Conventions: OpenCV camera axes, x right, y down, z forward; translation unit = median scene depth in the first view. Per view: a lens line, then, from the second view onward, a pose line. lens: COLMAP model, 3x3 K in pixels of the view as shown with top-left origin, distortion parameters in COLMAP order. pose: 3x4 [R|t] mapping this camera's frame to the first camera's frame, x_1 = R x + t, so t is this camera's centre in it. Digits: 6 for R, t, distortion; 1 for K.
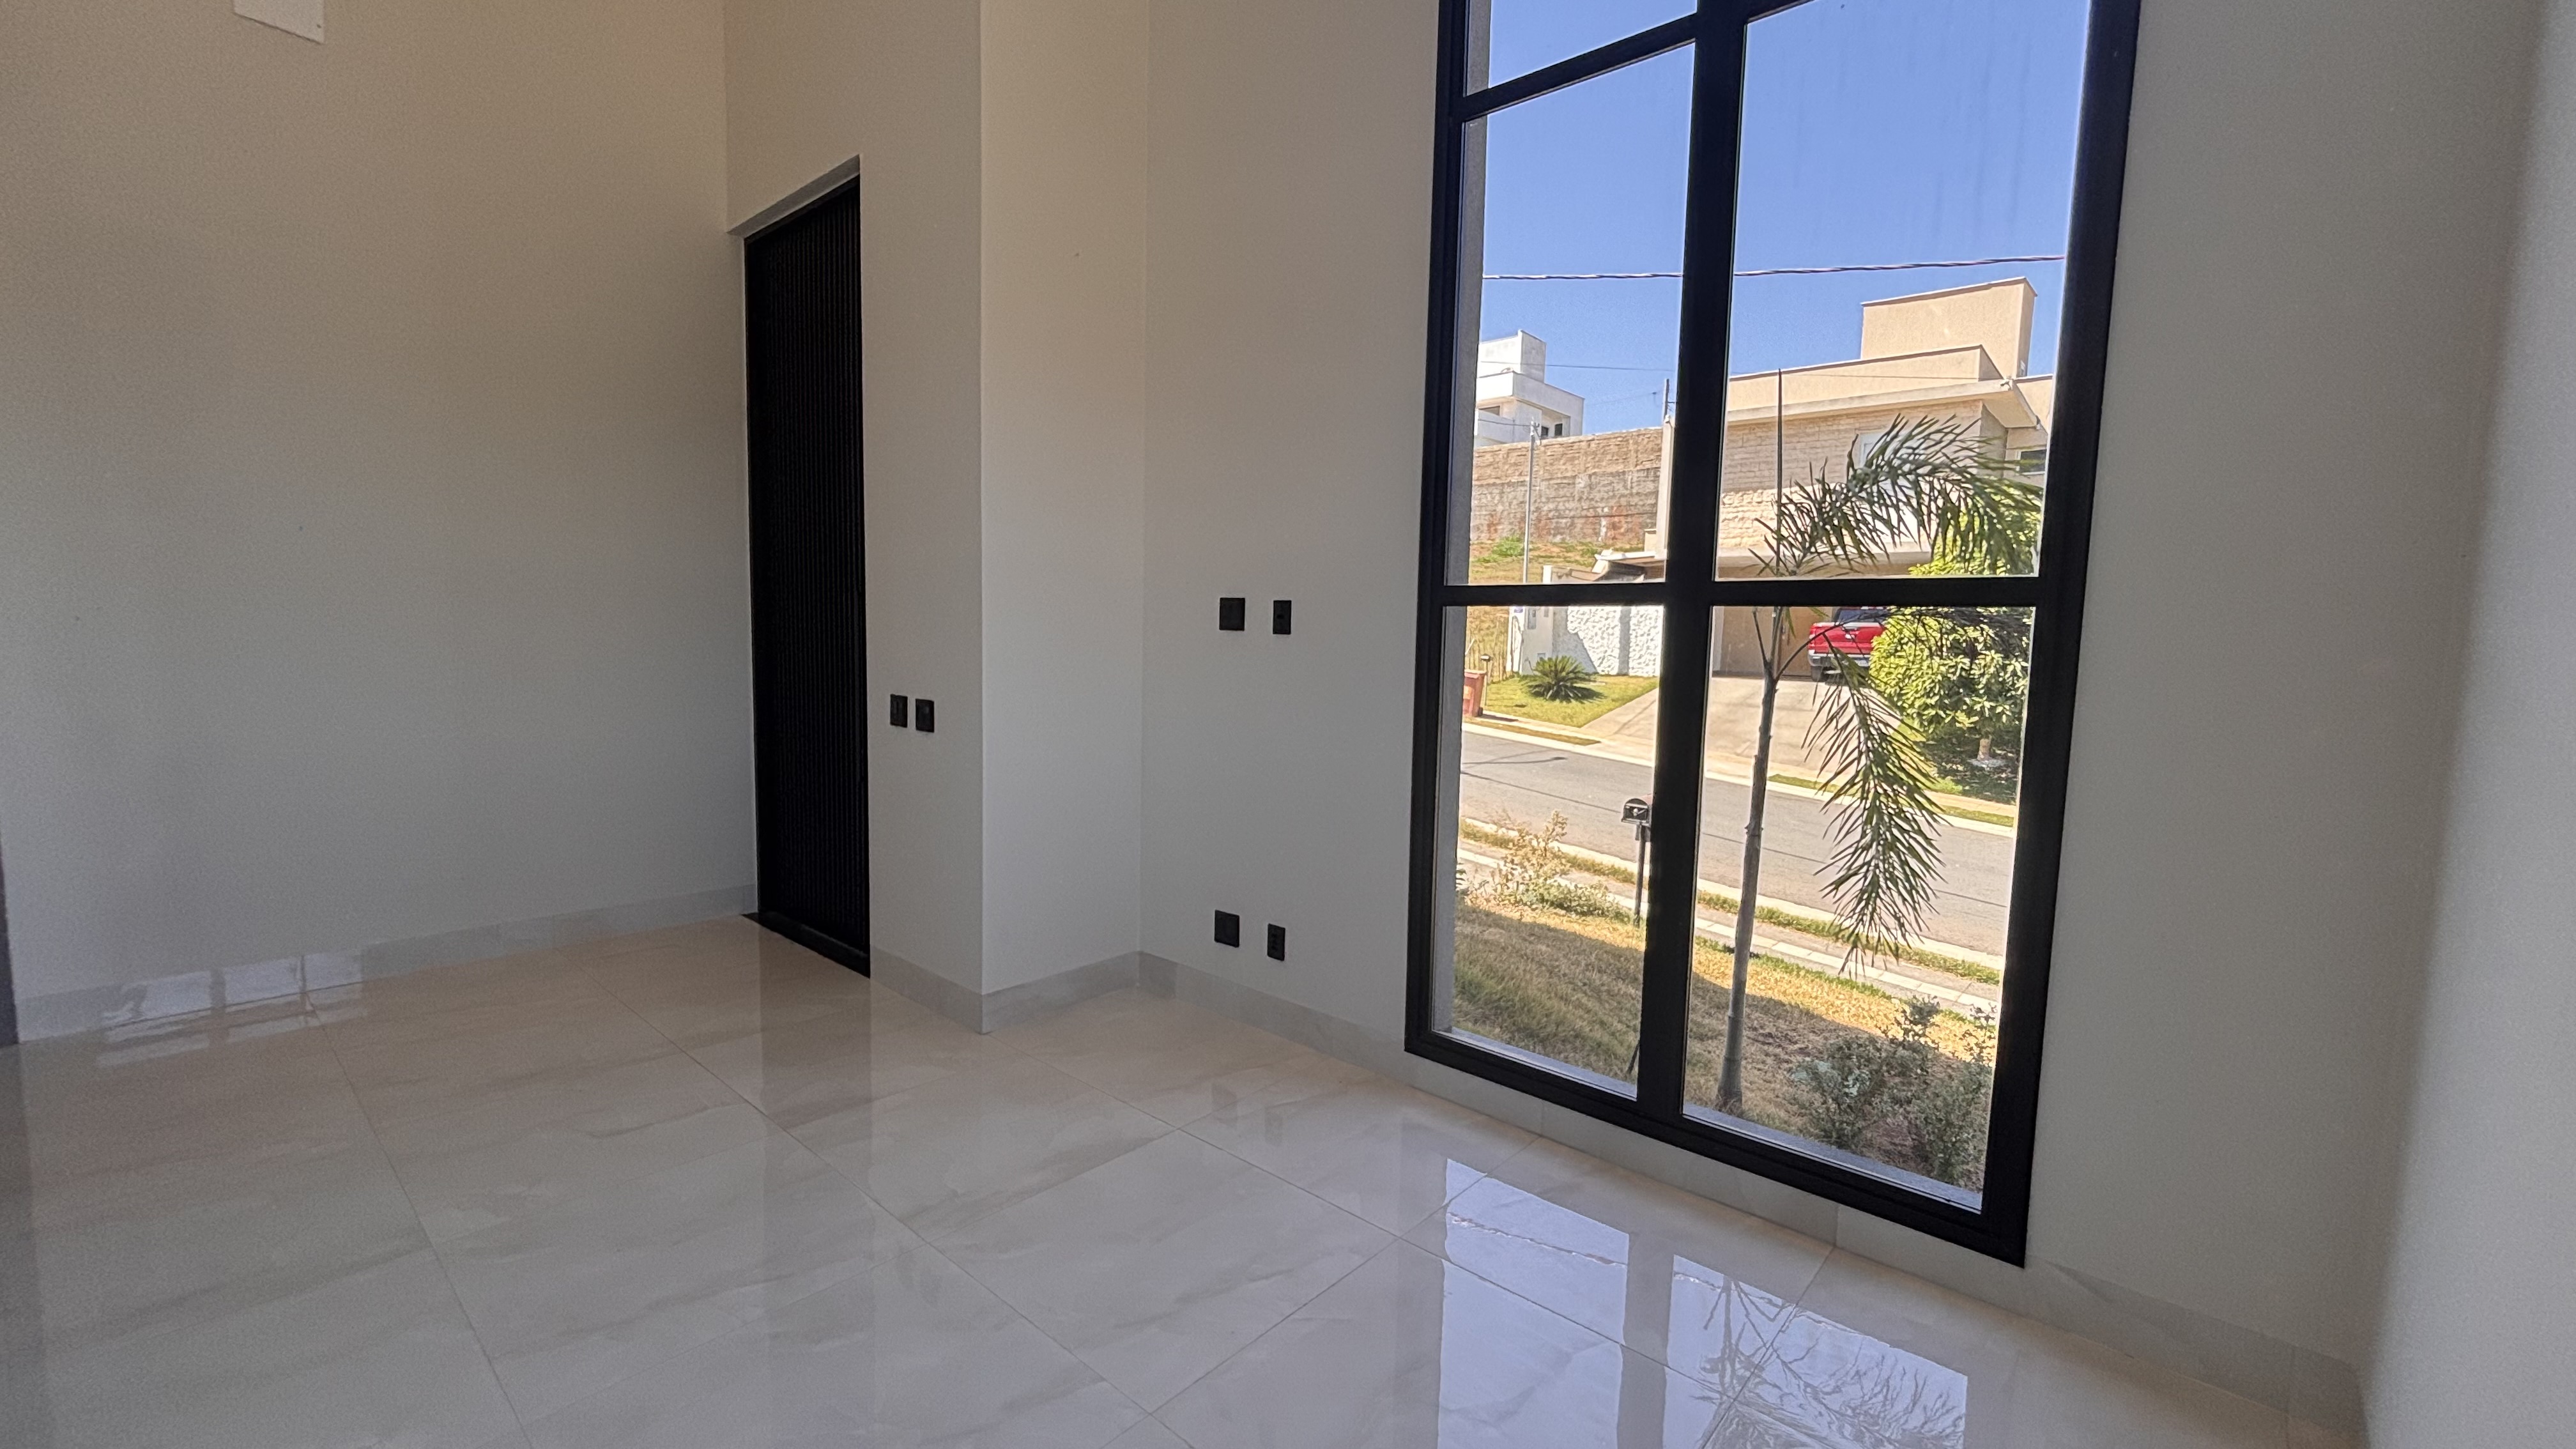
lens RADIAL K [[1039.4, 0, 1299.1], [0, 1039.4, 720.6], [0, 0, 1]] dist [0.004564, 0.000047]
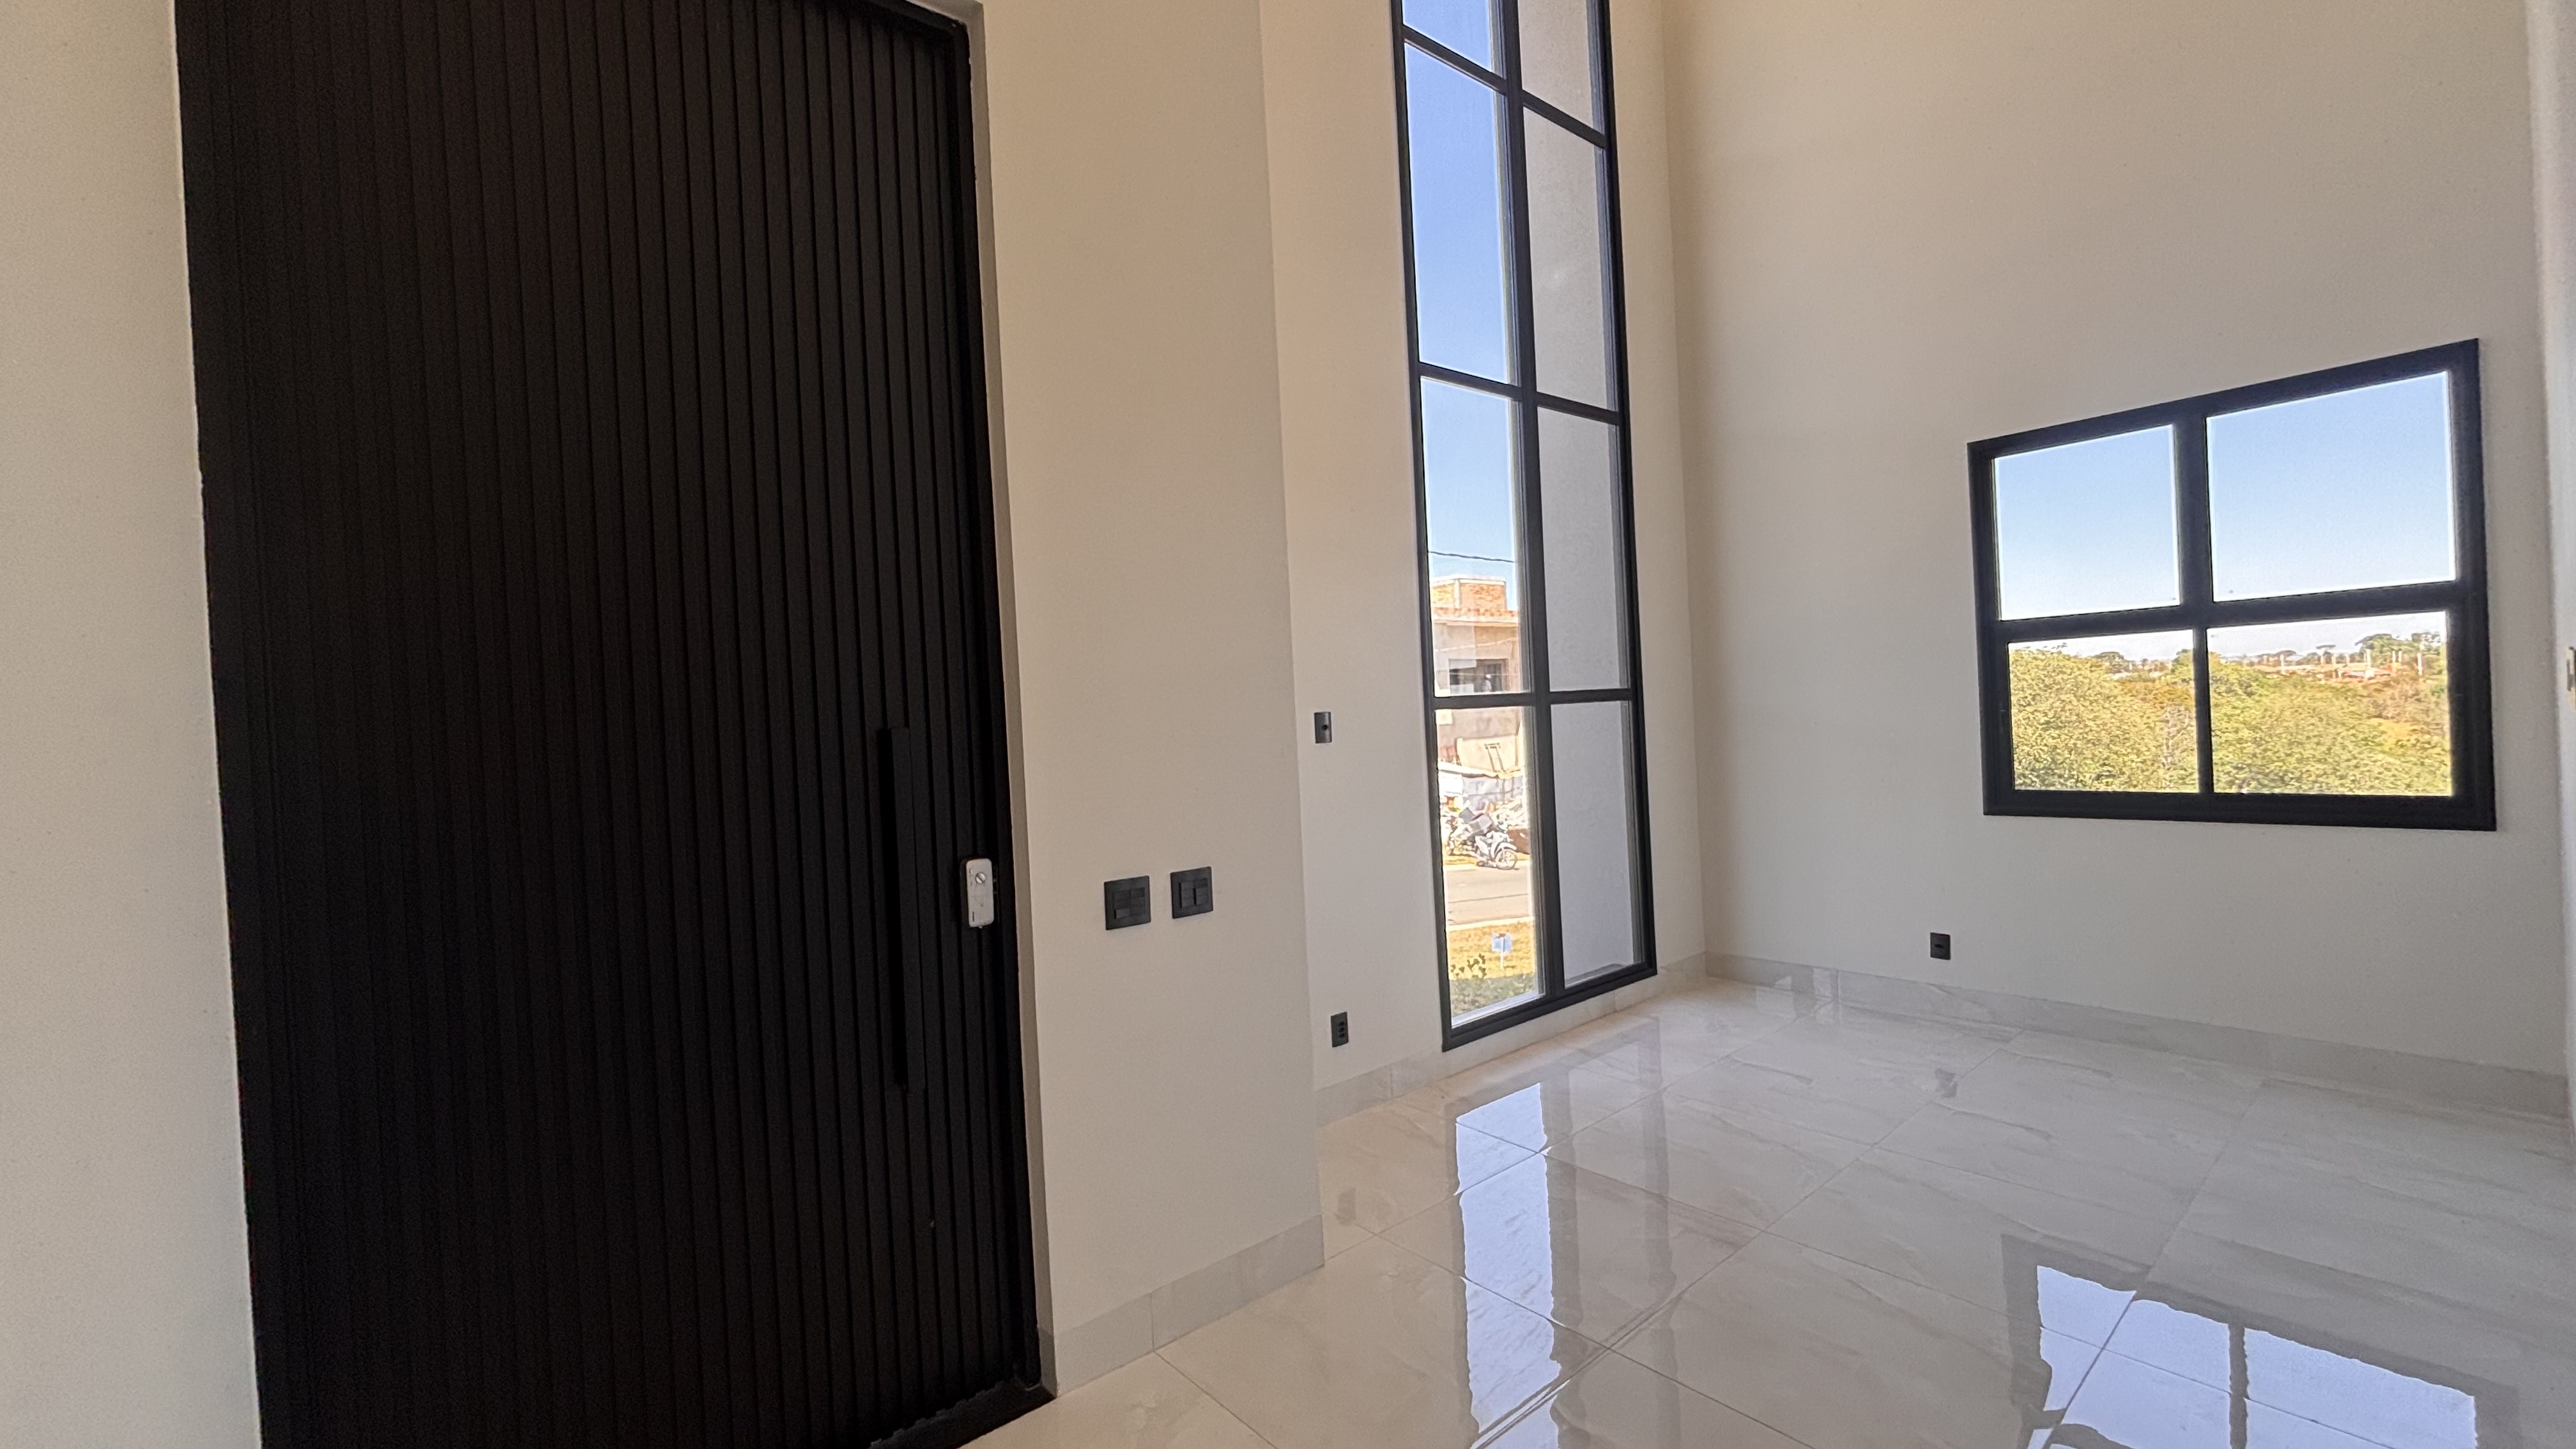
lens RADIAL K [[1039.4, 0, 1299.1], [0, 1039.4, 720.6], [0, 0, 1]] dist [0.004564, 0.000047]
pose [[0.130065, -0.035347, 0.990875, -1.281985], [0.129866, 0.991362, 0.018318, -0.149421], [-0.982964, 0.126298, 0.133532, 1.029605]]
